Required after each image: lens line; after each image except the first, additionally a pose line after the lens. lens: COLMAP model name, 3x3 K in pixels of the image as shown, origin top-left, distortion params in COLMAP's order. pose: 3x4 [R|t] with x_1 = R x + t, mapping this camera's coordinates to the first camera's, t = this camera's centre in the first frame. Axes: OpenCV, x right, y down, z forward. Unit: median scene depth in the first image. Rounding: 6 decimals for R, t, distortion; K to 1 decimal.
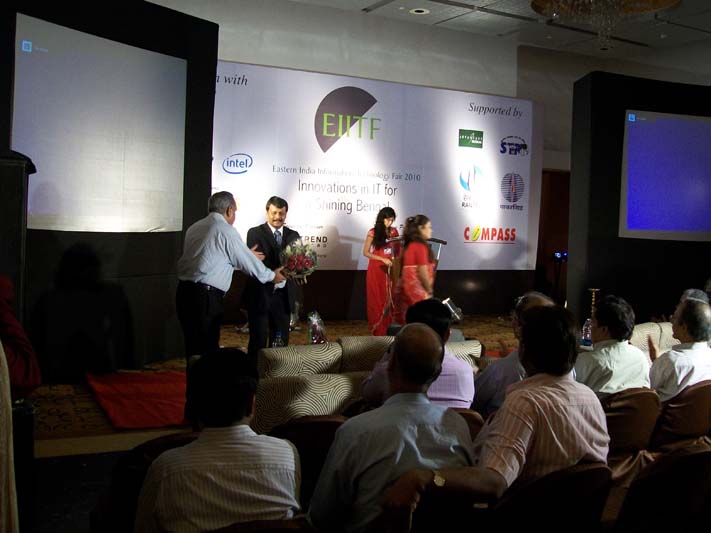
lens RADIAL K [[768.8, 0, 365.2], [0, 768.8, 265.4], [0, 0, 1]] dist [-0.169206, 0.129529]
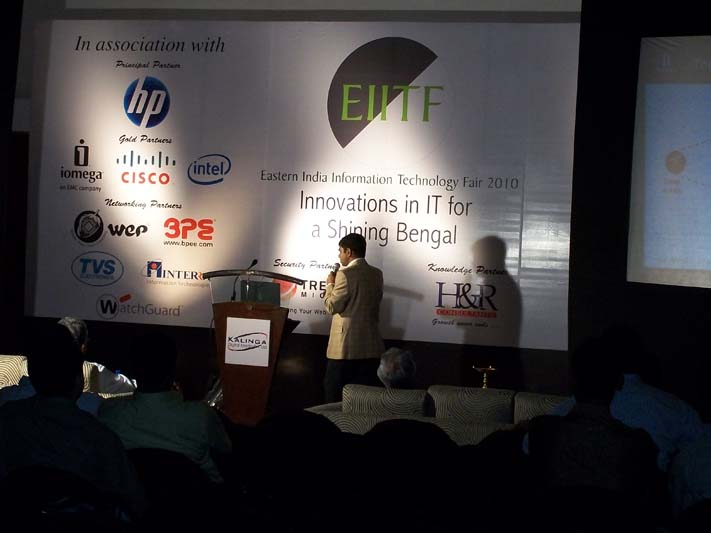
lens RADIAL K [[1781.9, 0, 355.5], [0, 1781.9, 266.5], [0, 0, 1]] dist [-0.004499, -0.230187]
pose [[0.696492, 0.004750, -0.717549, 0.943333], [-0.068182, 0.995892, -0.059589, 0.033390], [0.714318, 0.090427, 0.693954, 0.007289]]
